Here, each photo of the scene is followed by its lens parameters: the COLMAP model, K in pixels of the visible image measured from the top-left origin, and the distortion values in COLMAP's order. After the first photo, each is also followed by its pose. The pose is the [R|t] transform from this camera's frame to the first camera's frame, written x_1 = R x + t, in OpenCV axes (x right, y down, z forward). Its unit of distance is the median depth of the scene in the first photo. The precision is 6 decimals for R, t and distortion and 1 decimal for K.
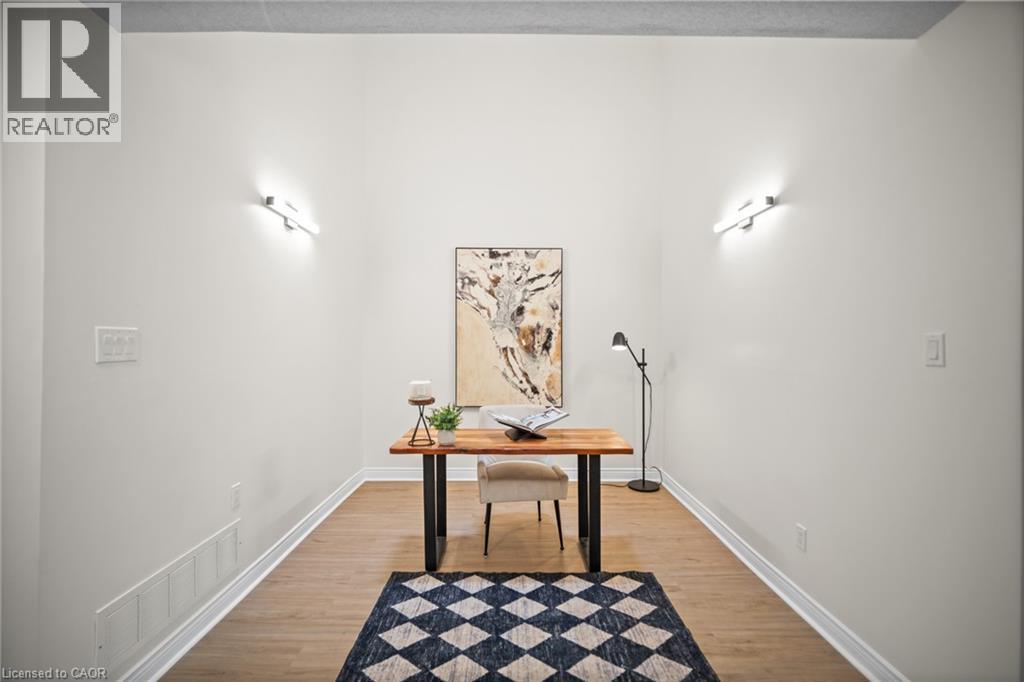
lens RADIAL K [[442.1, 0, 512.3], [0, 442.1, 335.7], [0, 0, 1]] dist [-0.002837, -0.000062]
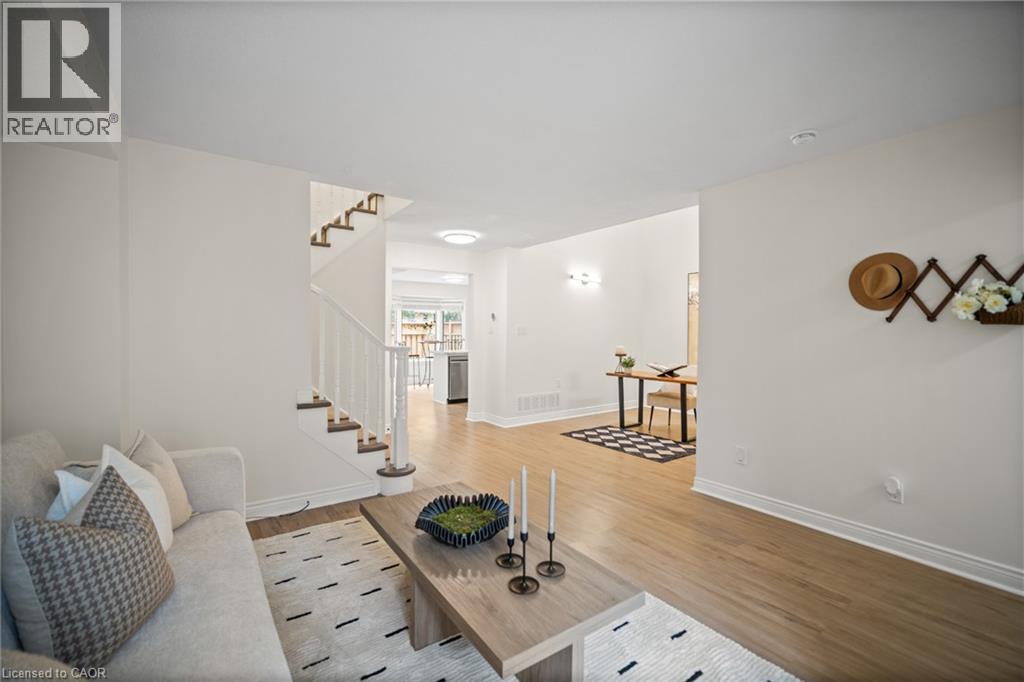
lens RADIAL K [[443.1, 0, 513.8], [0, 443.1, 338.8], [0, 0, 1]] dist [-0.002931, 0.000237]
pose [[0.571302, 0.002746, -0.820735, 0.856023], [0.005639, 0.999958, 0.007271, 0.027837], [0.820720, -0.008782, 0.571263, -0.482760]]
